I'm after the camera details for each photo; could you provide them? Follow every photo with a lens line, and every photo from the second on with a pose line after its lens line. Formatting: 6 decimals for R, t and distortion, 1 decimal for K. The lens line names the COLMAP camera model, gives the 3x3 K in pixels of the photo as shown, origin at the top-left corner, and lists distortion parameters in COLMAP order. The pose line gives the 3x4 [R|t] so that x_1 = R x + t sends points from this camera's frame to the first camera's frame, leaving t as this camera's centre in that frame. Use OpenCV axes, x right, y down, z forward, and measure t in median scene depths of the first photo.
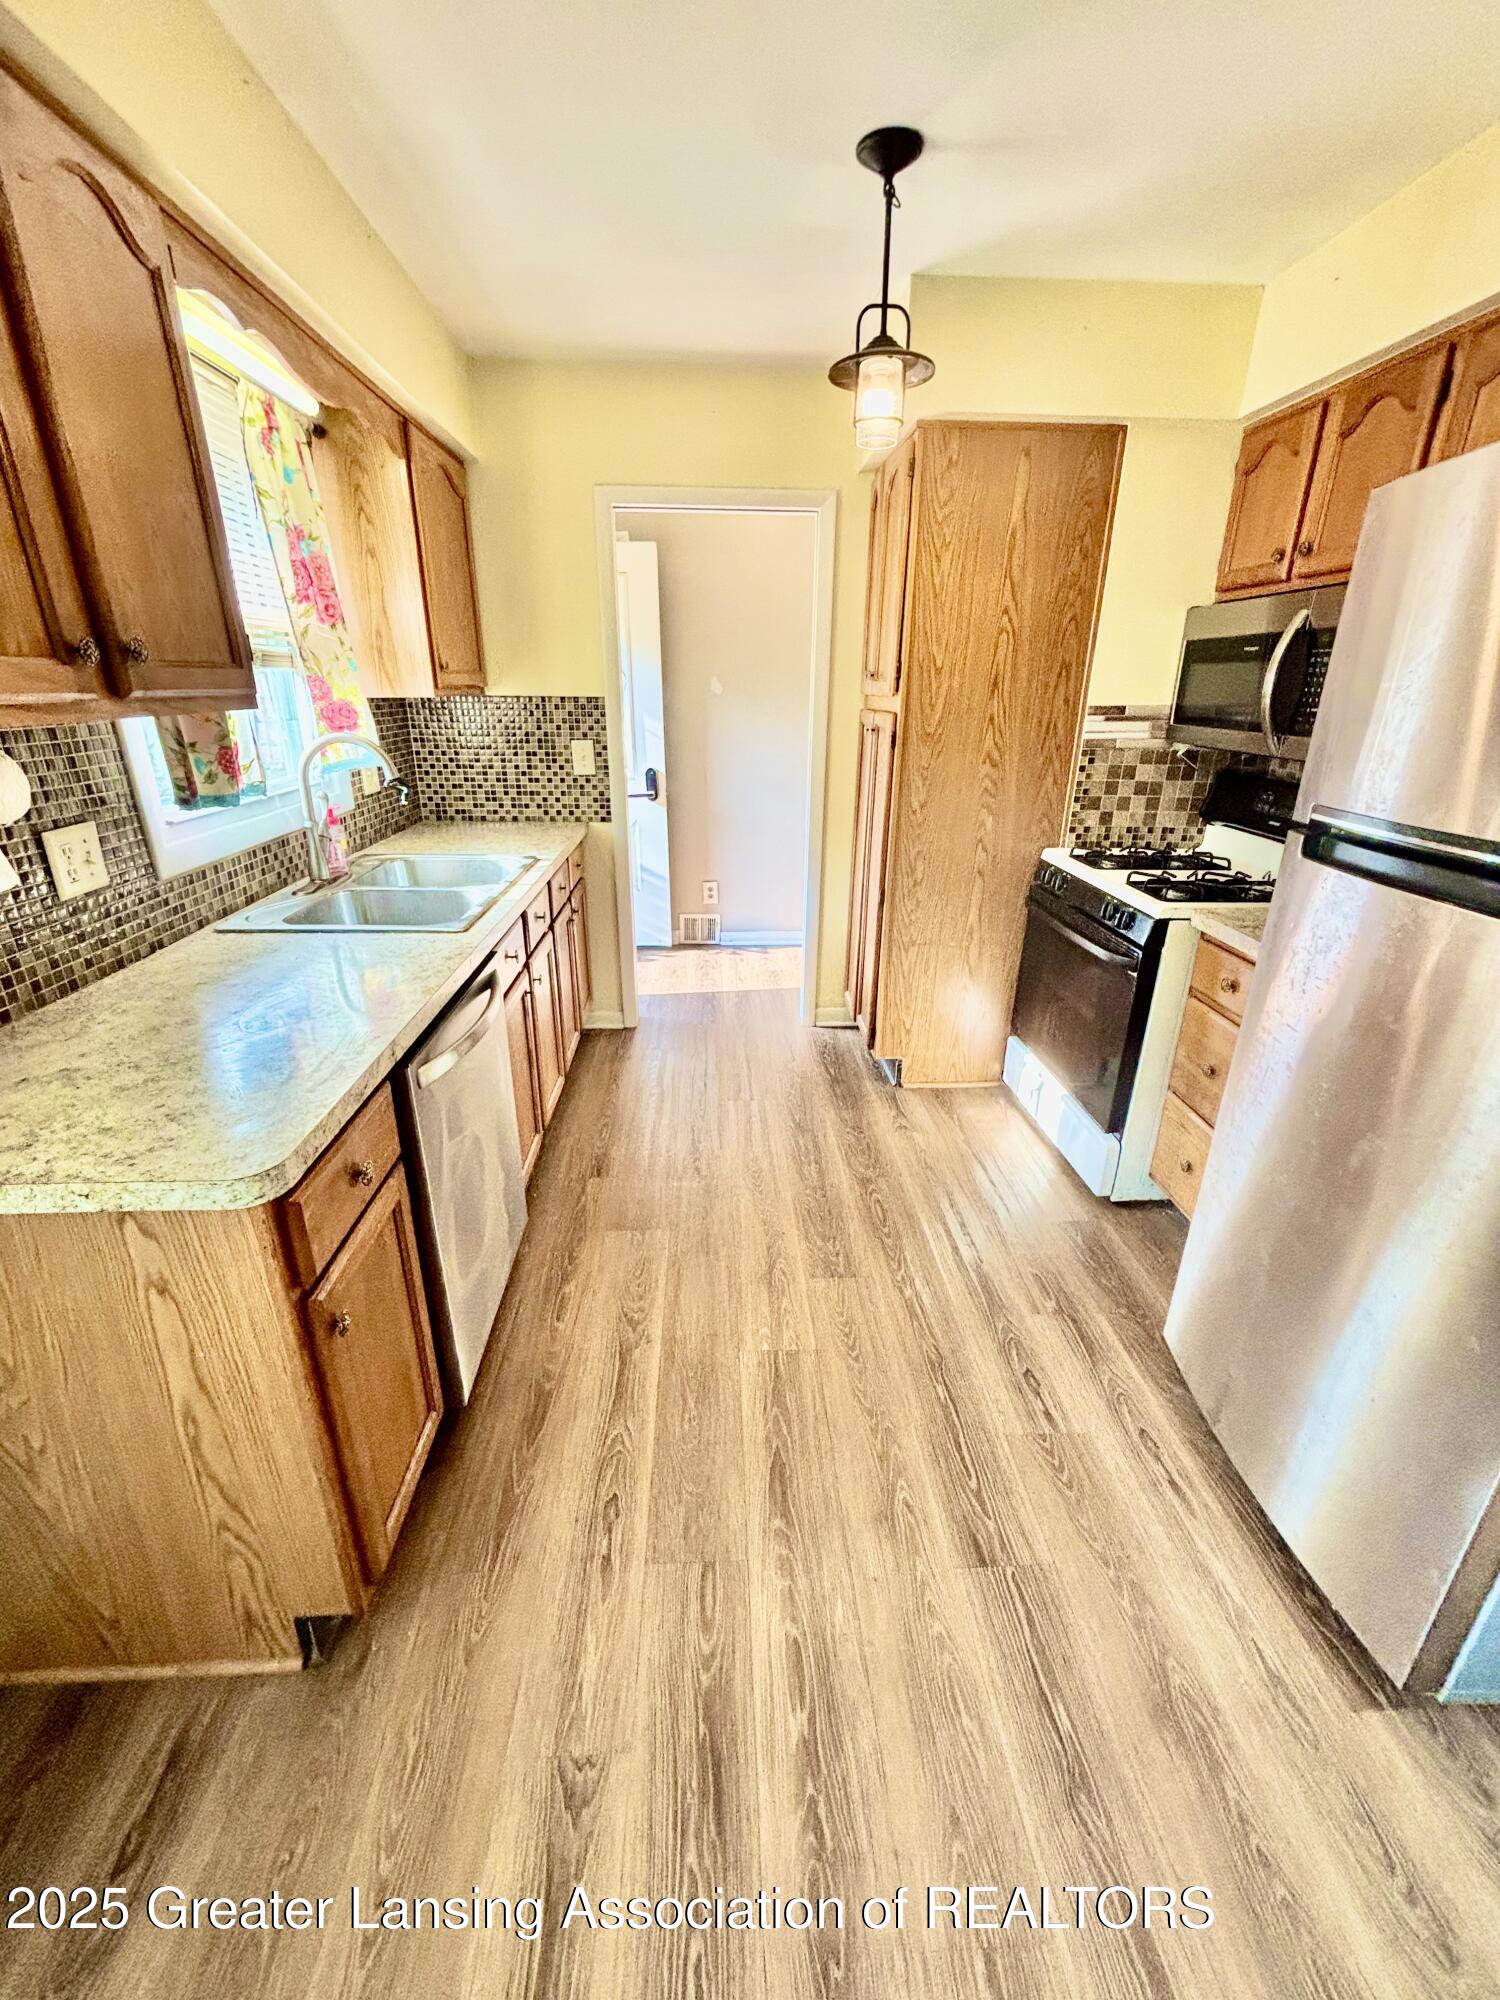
lens RADIAL K [[824.2, 0, 746.5], [0, 824.2, 1005.2], [0, 0, 1]] dist [0.010096, -0.001314]
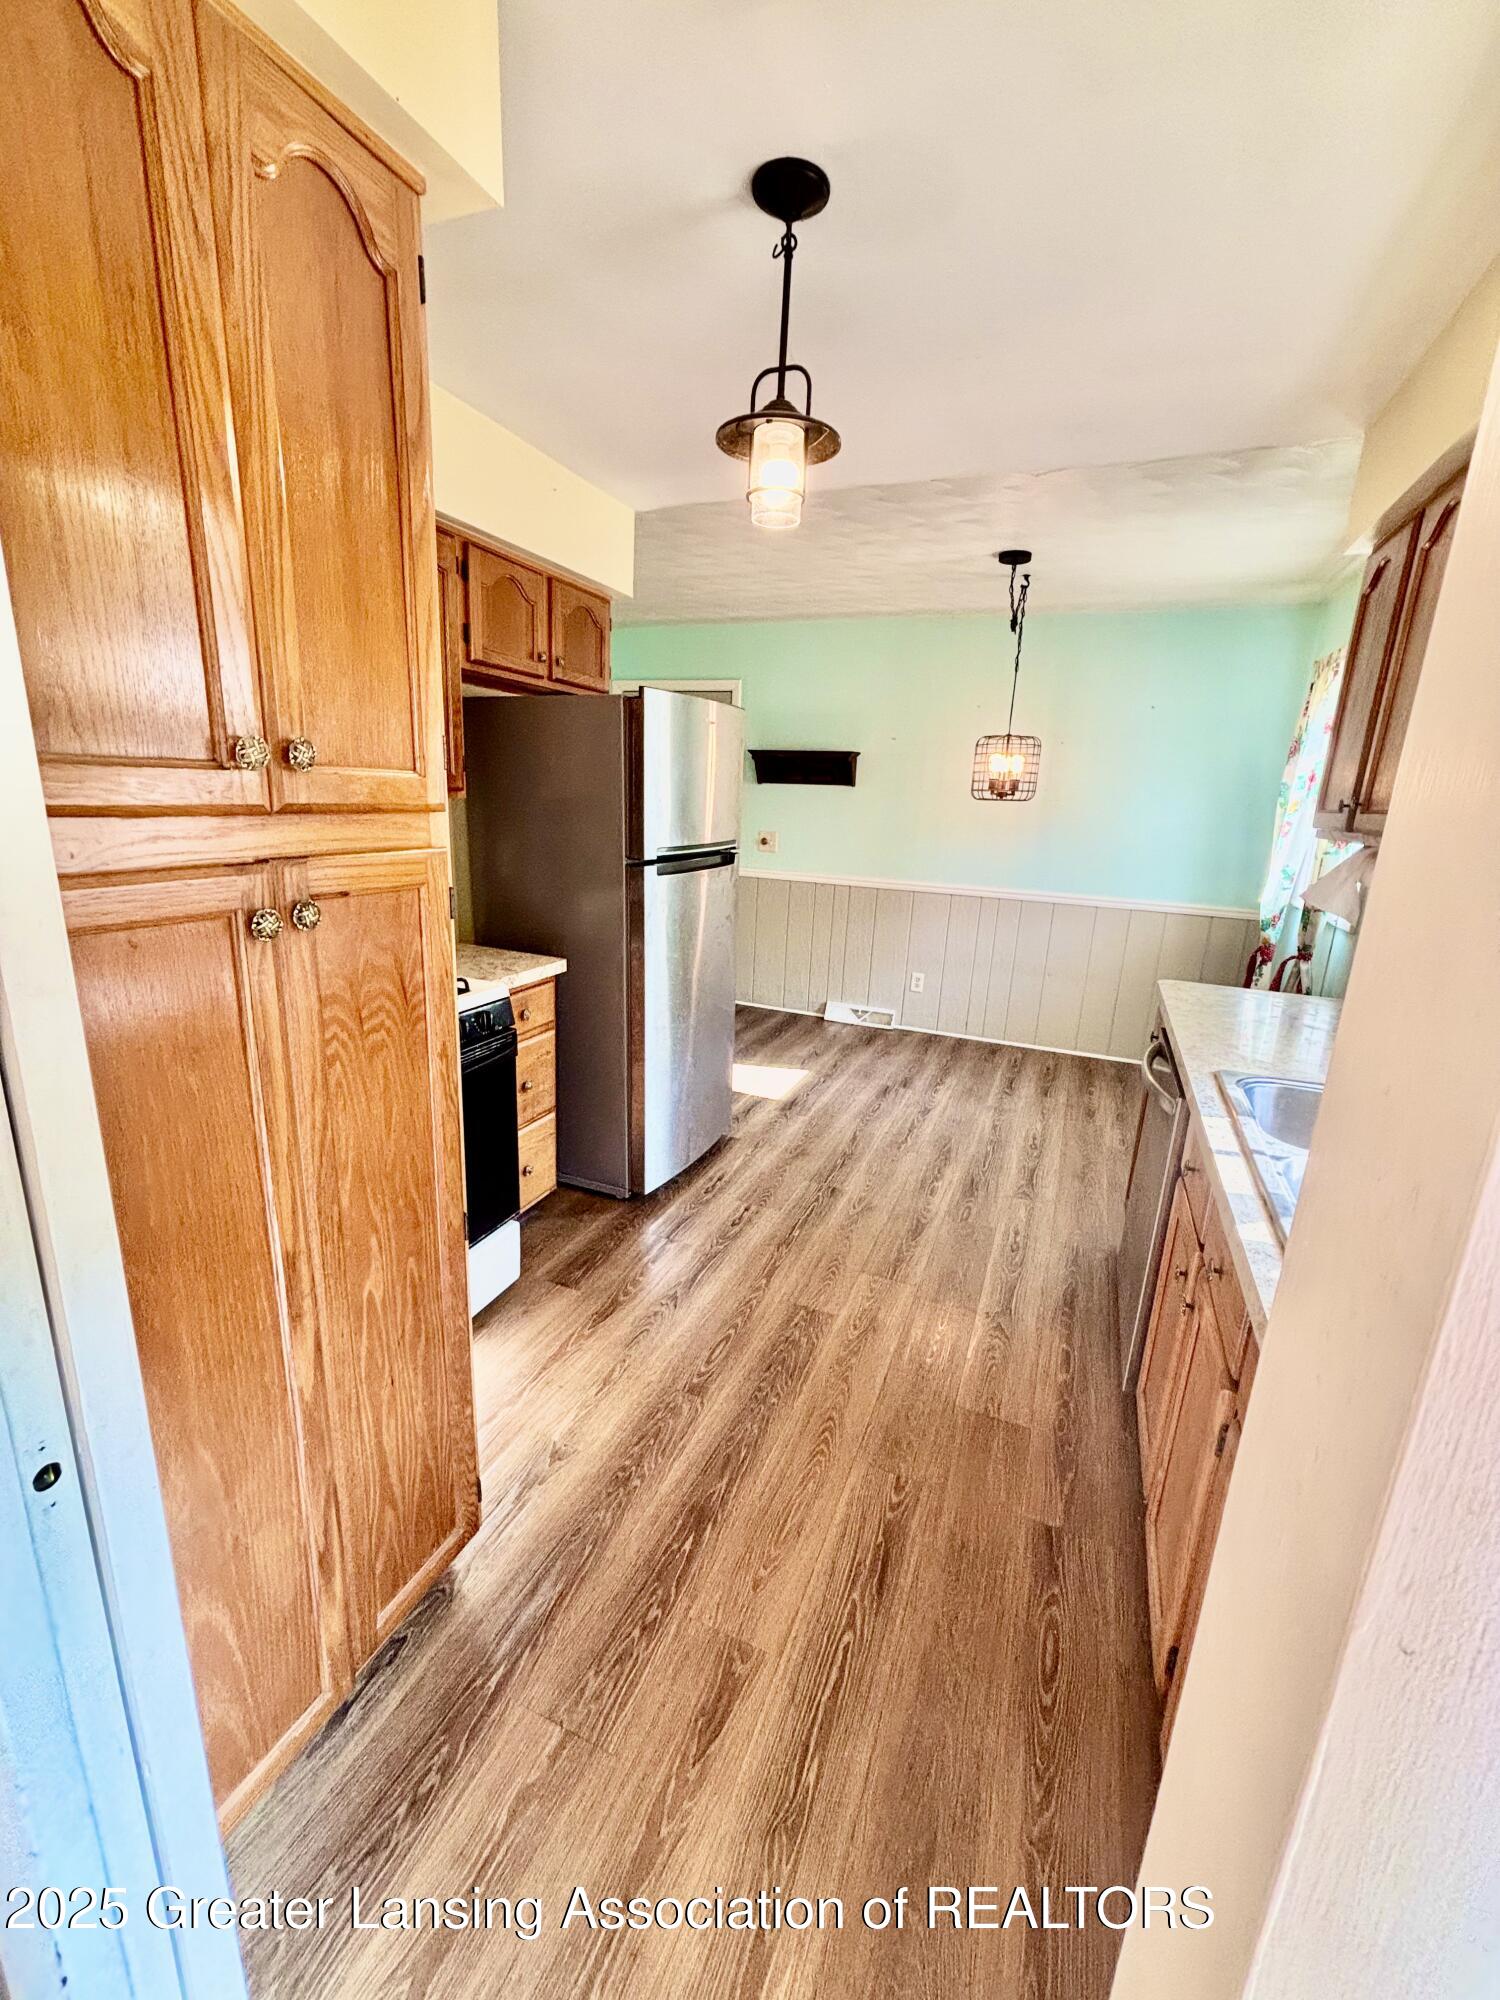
lens RADIAL K [[824.2, 0, 746.5], [0, 824.2, 1005.2], [0, 0, 1]] dist [0.010096, -0.001314]
pose [[-0.905465, -0.153390, 0.395734, -0.248842], [0.109172, 0.816859, 0.566413, -0.840356], [-0.410141, 0.556070, -0.722891, 2.097384]]
